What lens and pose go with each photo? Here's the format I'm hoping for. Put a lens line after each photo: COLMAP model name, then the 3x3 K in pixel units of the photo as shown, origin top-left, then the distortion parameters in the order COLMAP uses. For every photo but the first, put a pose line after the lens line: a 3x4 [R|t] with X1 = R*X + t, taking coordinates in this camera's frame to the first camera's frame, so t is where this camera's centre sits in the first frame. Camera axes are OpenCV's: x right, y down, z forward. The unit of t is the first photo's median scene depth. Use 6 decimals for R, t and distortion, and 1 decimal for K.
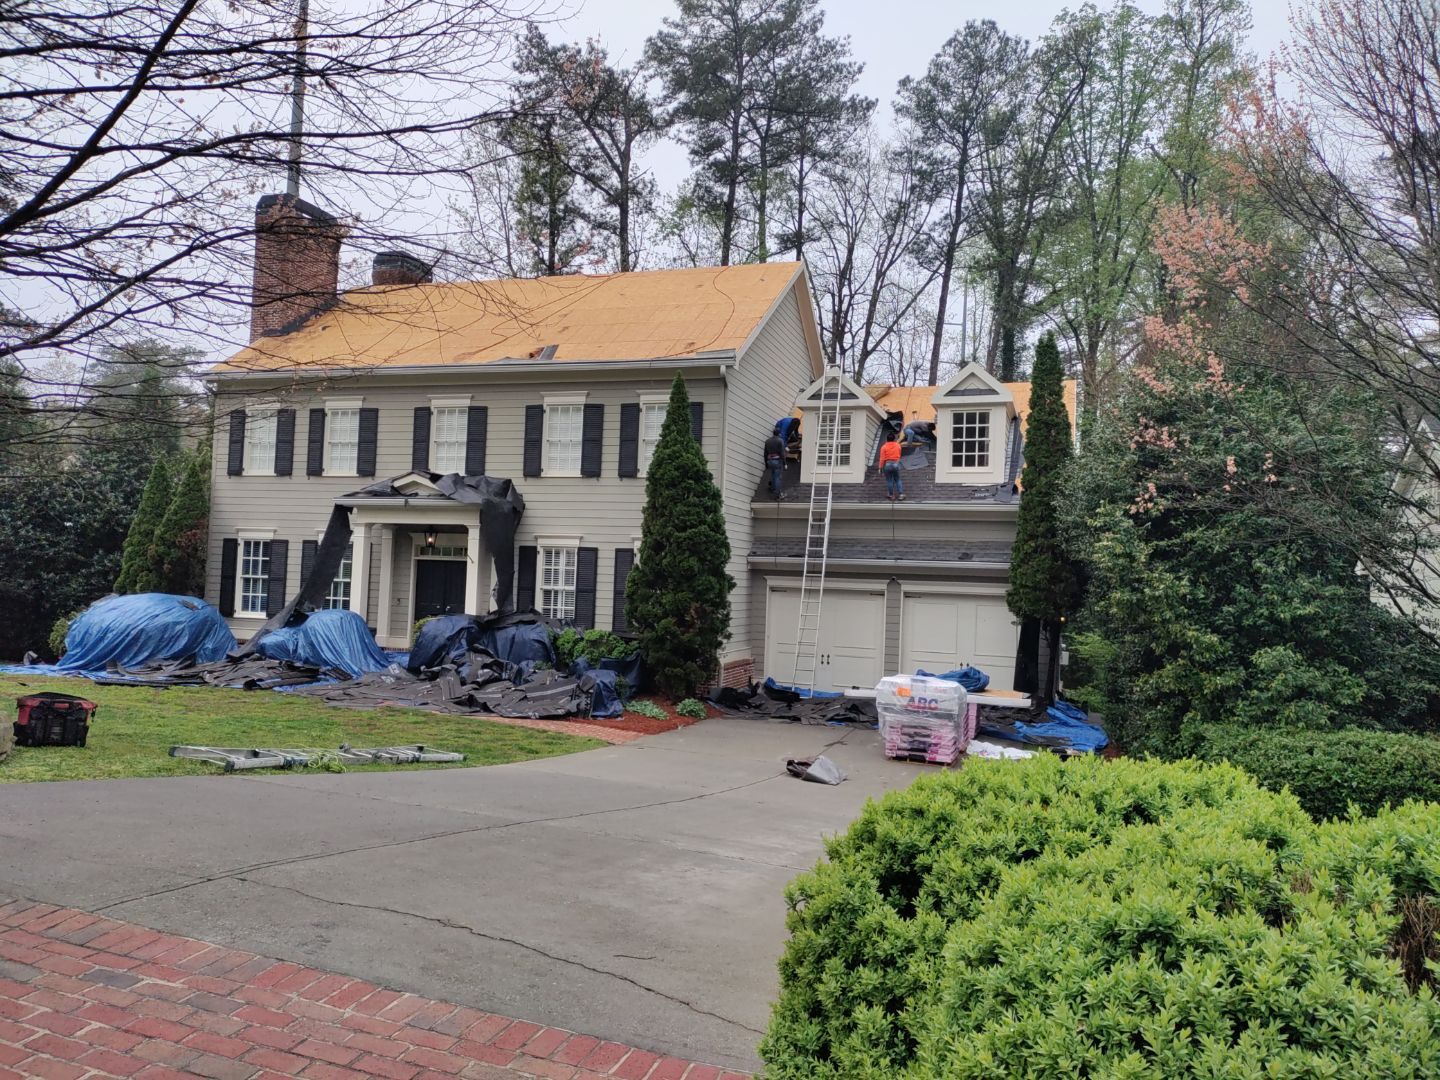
lens RADIAL K [[1042.7, 0, 733.2], [0, 1042.7, 535.2], [0, 0, 1]] dist [0.070852, -0.088672]
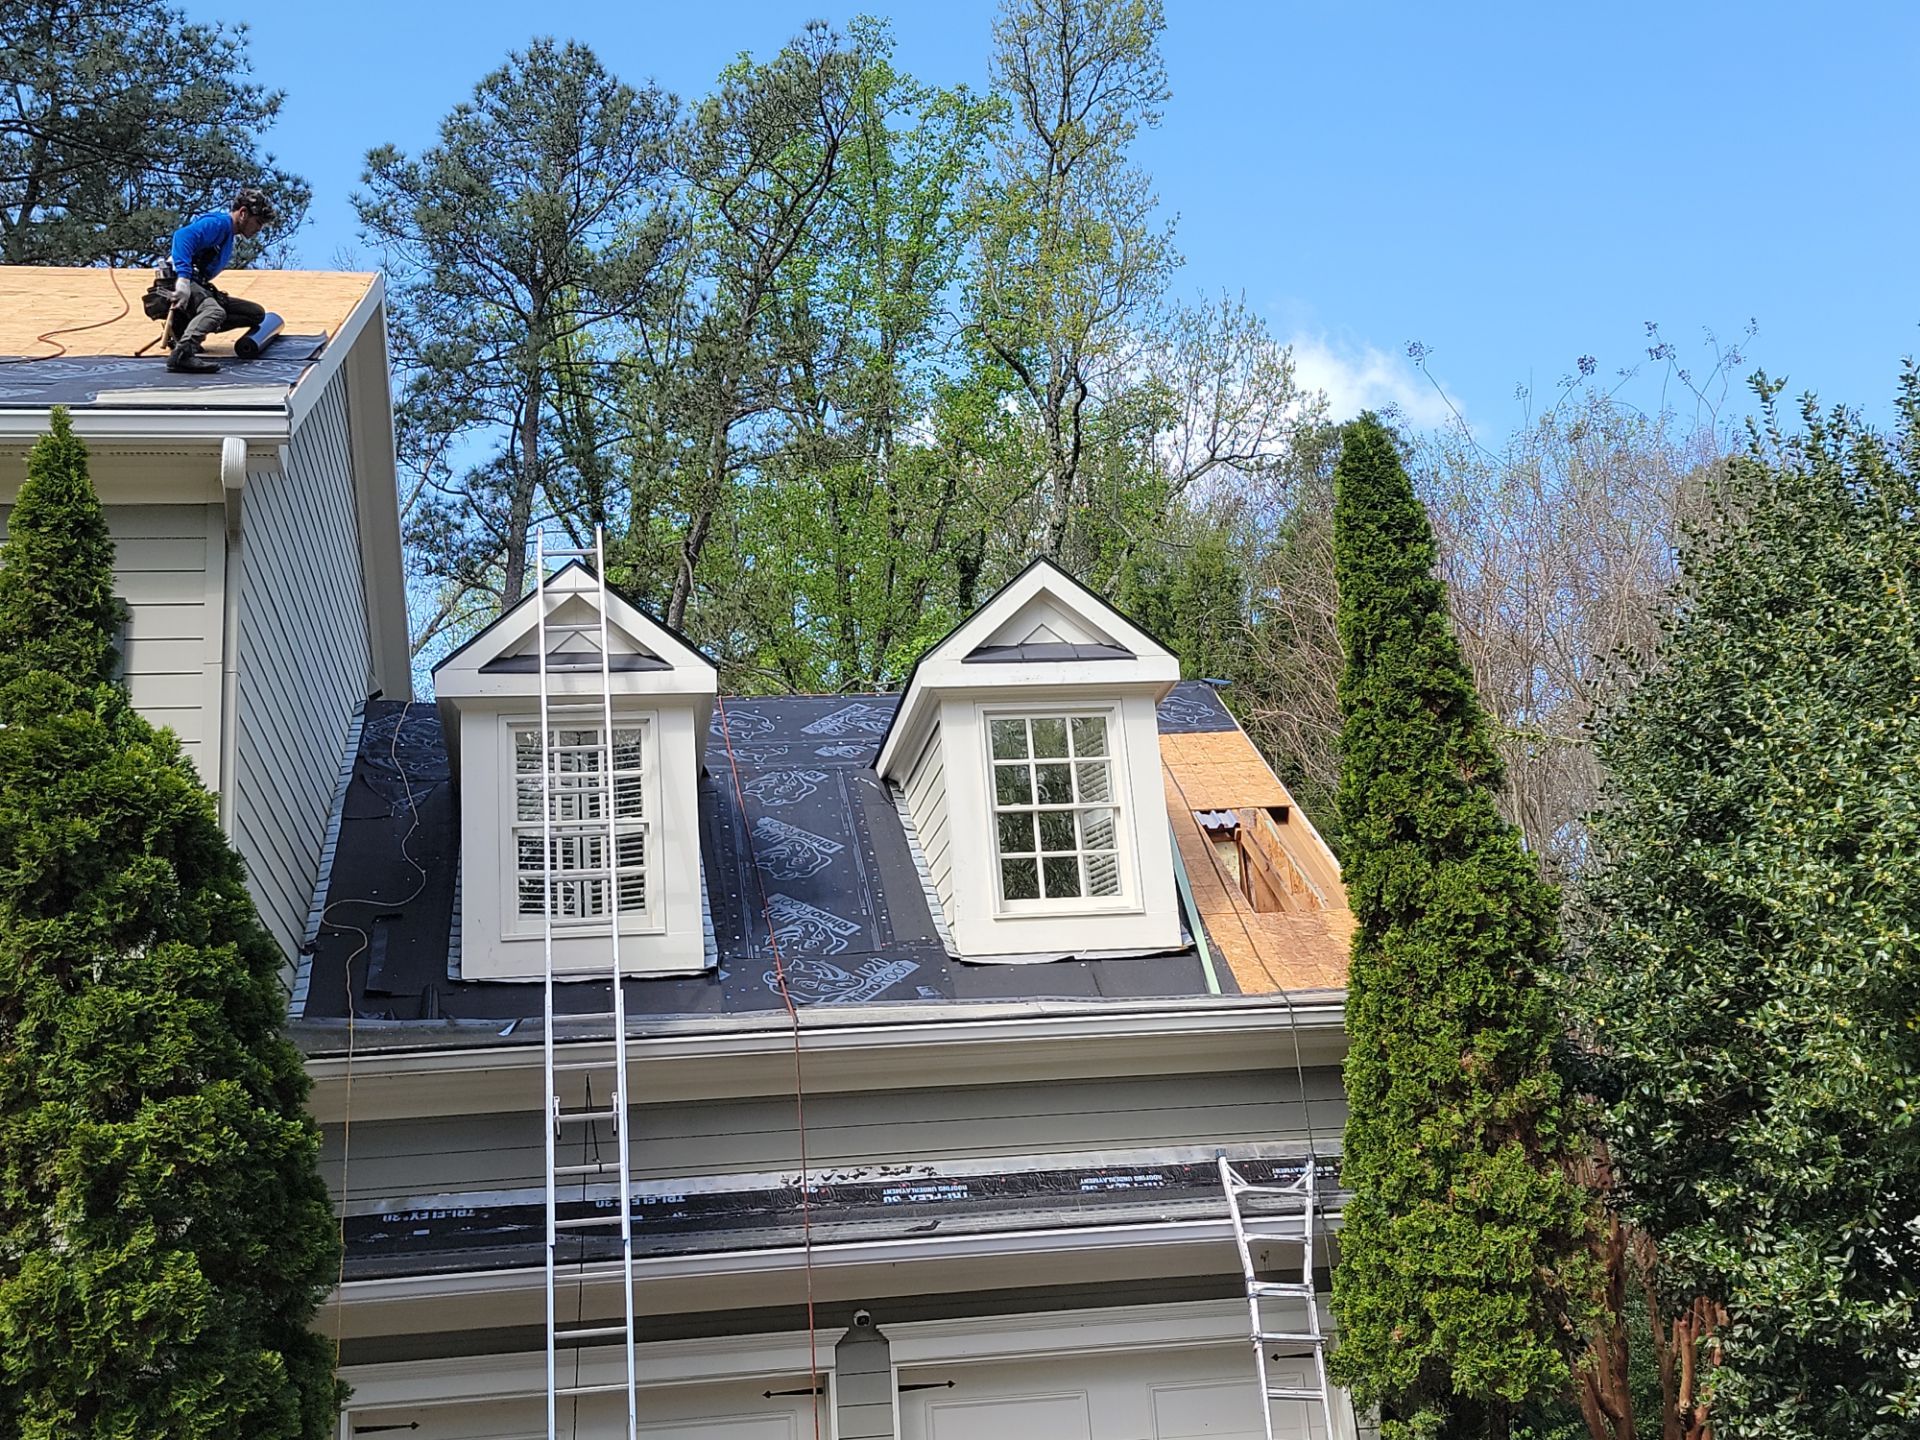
lens RADIAL K [[2150.4, 0, 959.7], [0, 2150.4, 715.4], [0, 0, 1]] dist [0.166624, -0.262284]
pose [[0.884546, 0.029747, 0.465503, -0.077081], [0.088160, 0.969316, -0.229464, 0.020026], [-0.458046, 0.244011, 0.854782, 0.443960]]
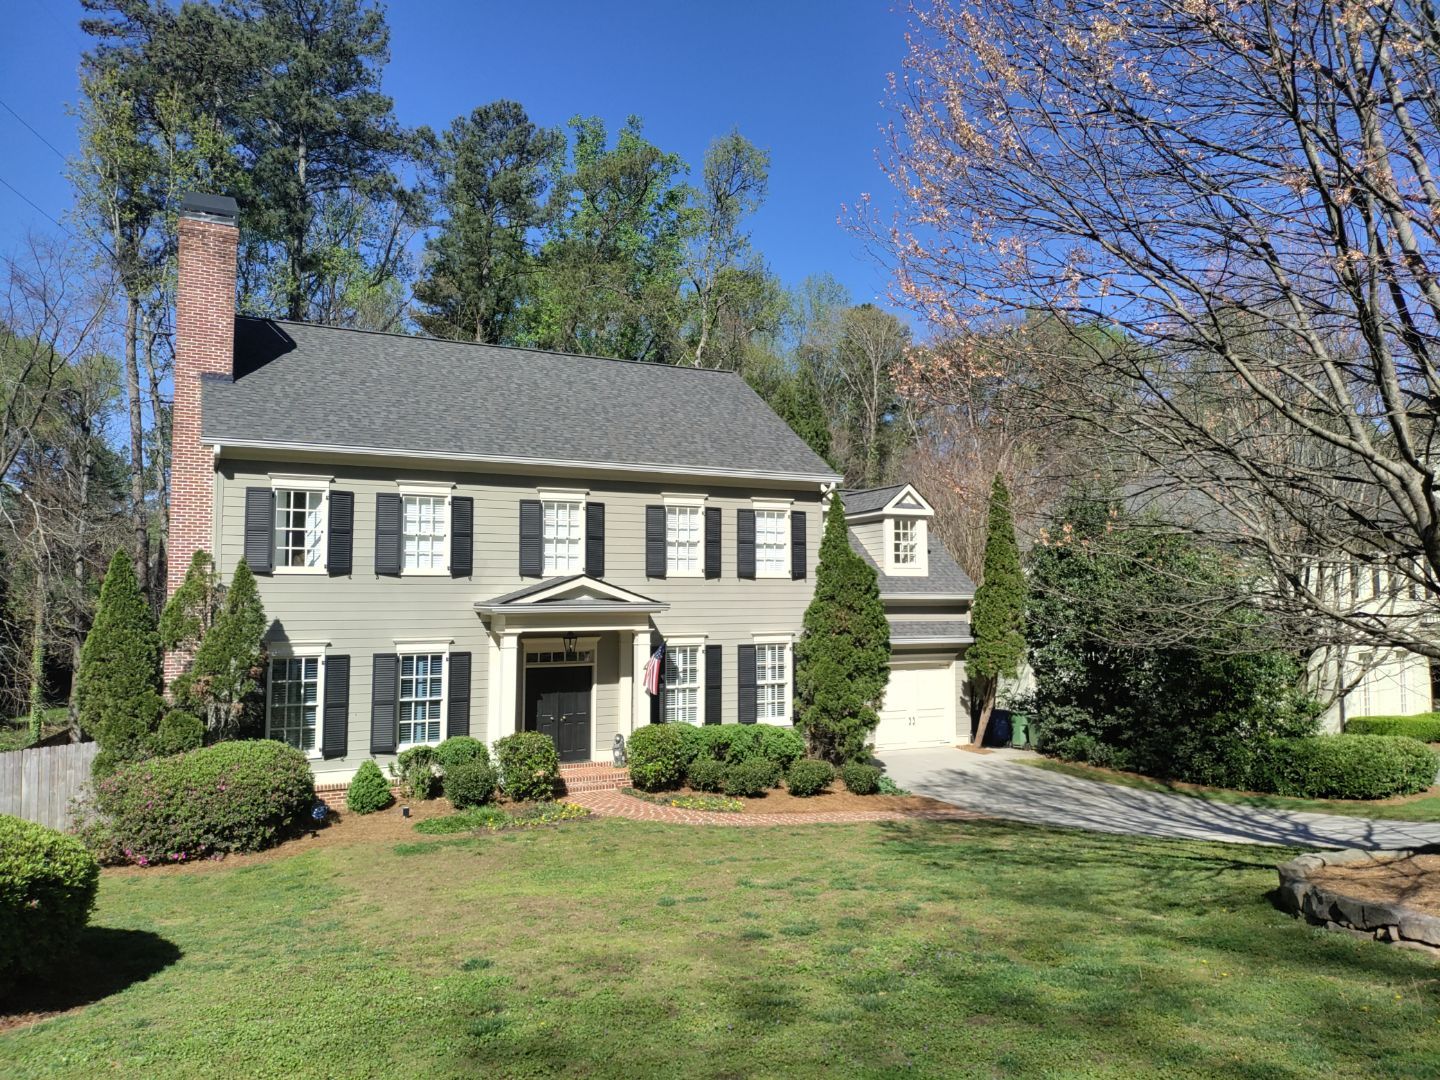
lens RADIAL K [[1056.0, 0, 713.7], [0, 1056.0, 542.9], [0, 0, 1]] dist [0.006141, 0.004067]
pose [[0.708120, 0.007874, 0.706048, -0.788027], [0.005070, 0.999855, -0.016235, -0.065081], [-0.706074, 0.015076, 0.707978, 0.228381]]
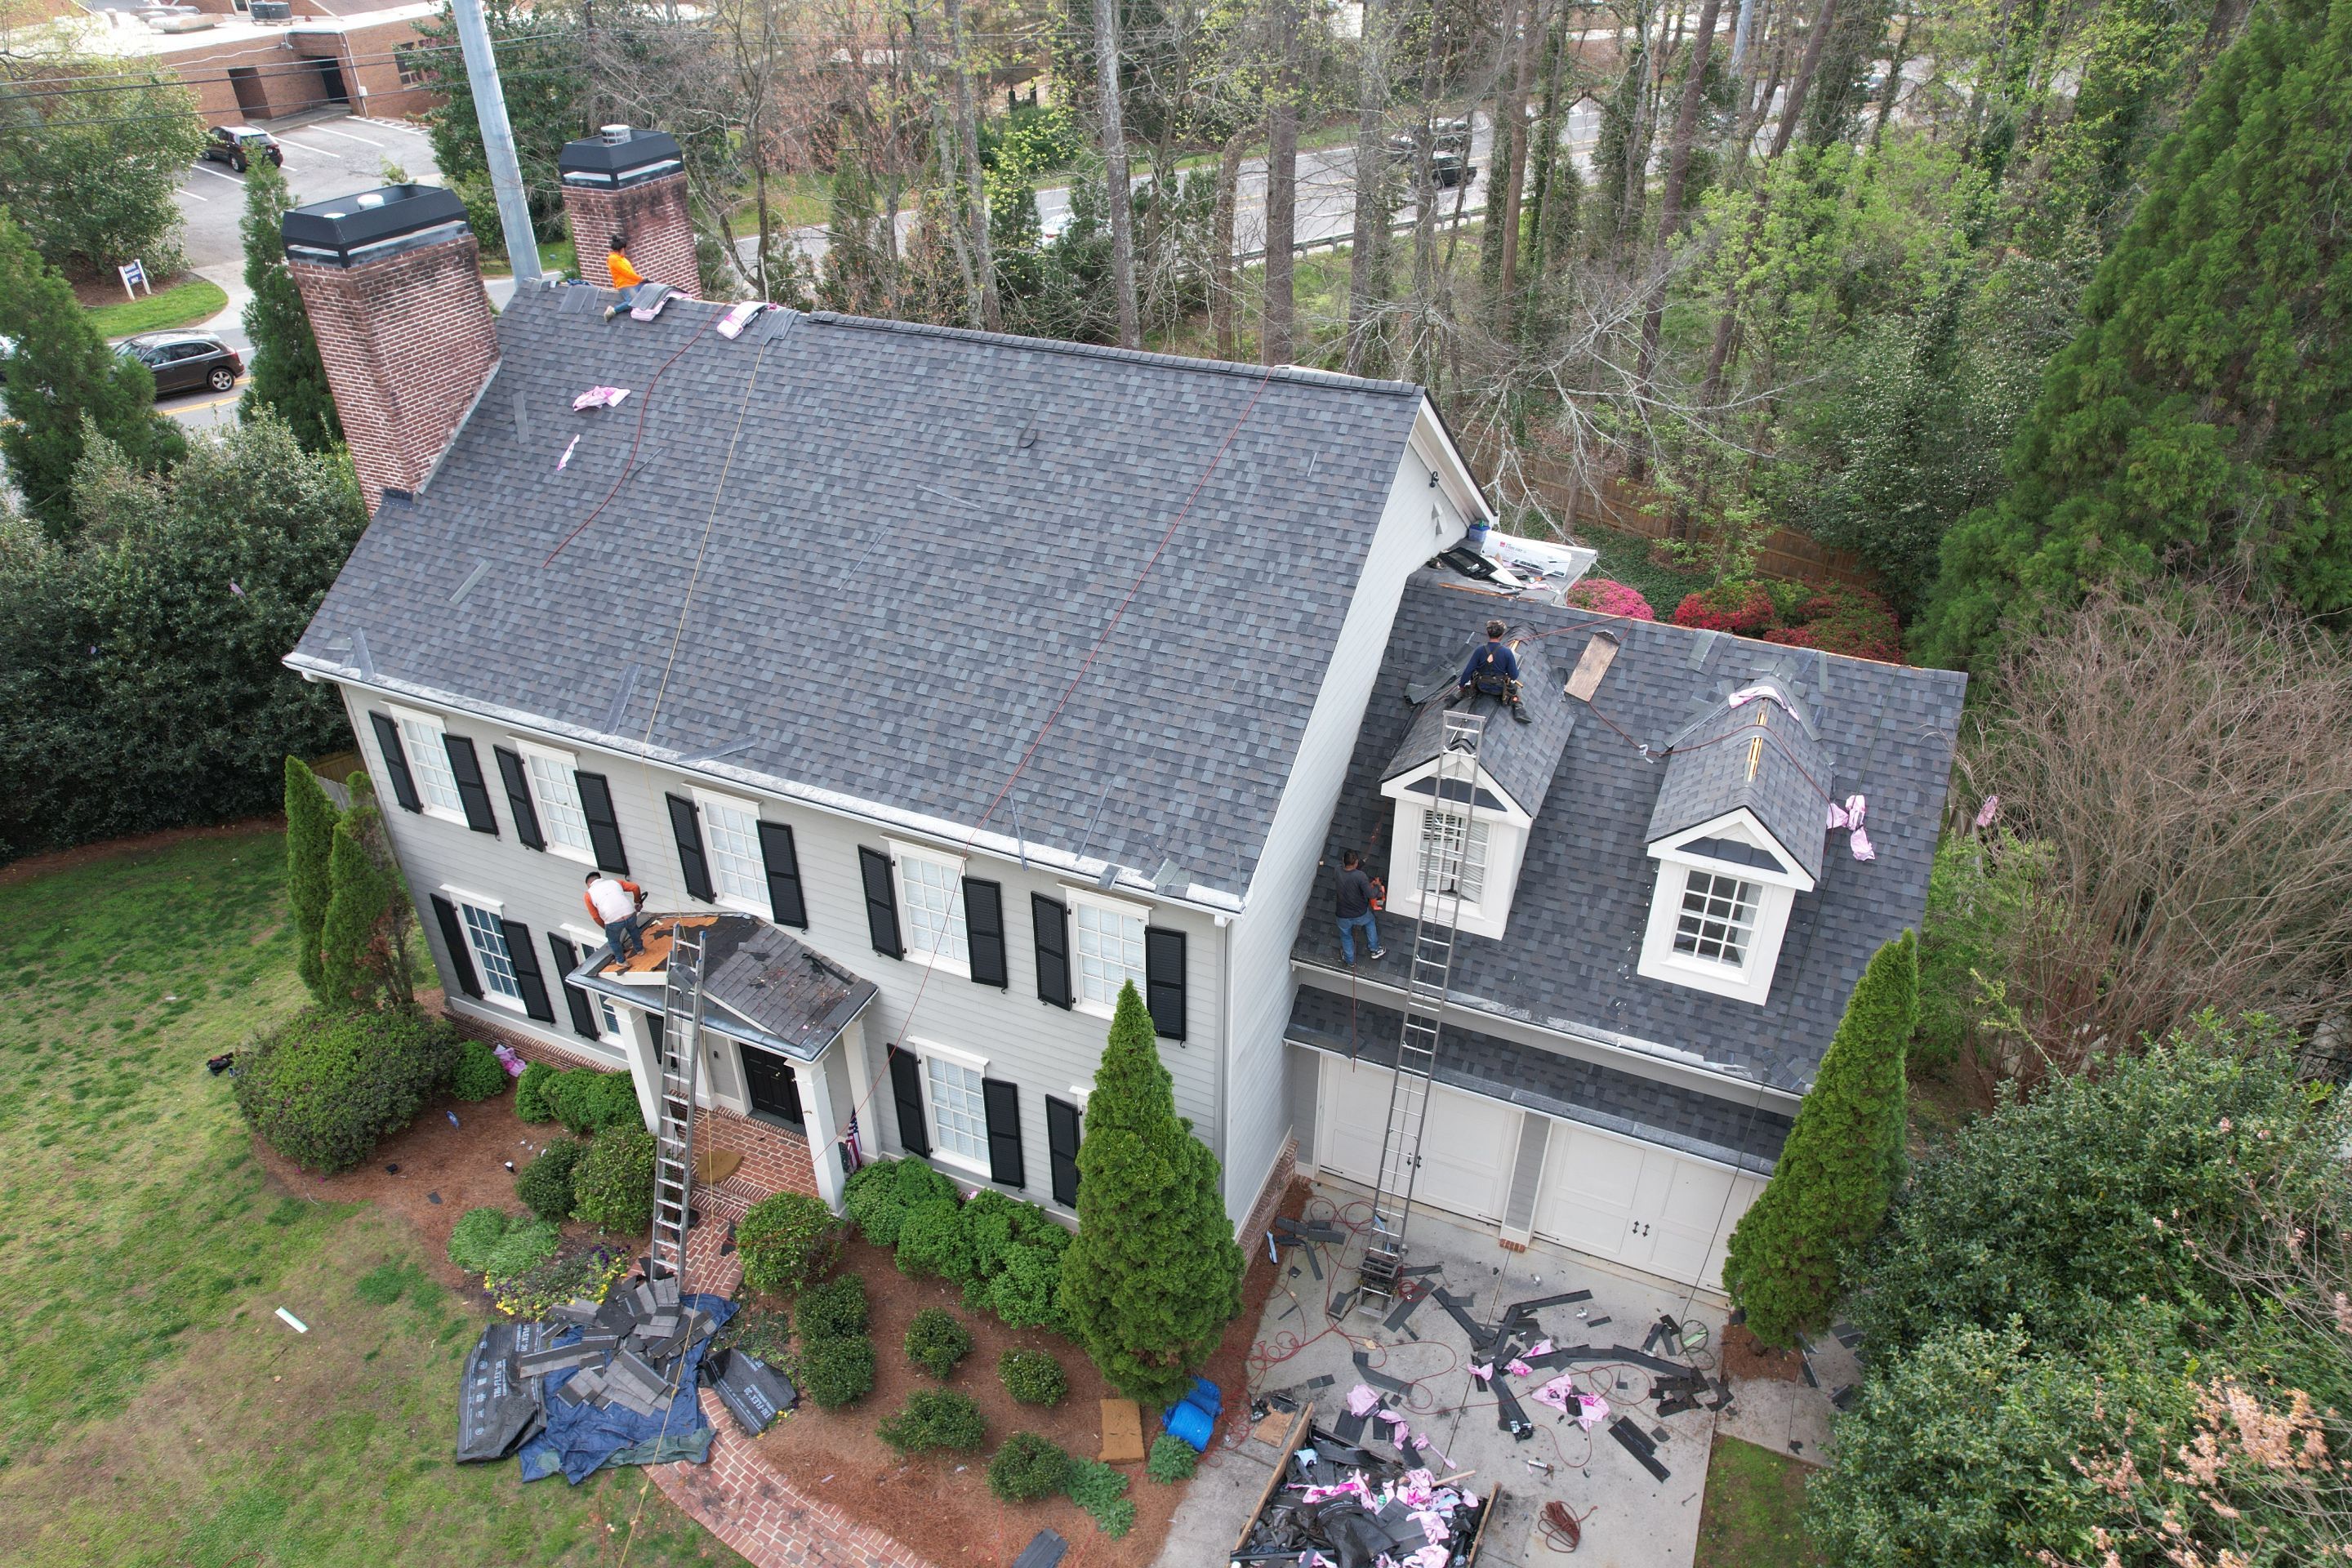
lens RADIAL K [[1514.1, 0, 1179.5], [0, 1514.1, 779.2], [0, 0, 1]] dist [-0.085731, 0.082252]
pose [[0.993810, 0.025543, -0.108117, 0.040221], [0.041215, 0.818987, 0.572330, -0.531701], [0.103165, -0.573244, 0.812864, 0.384925]]
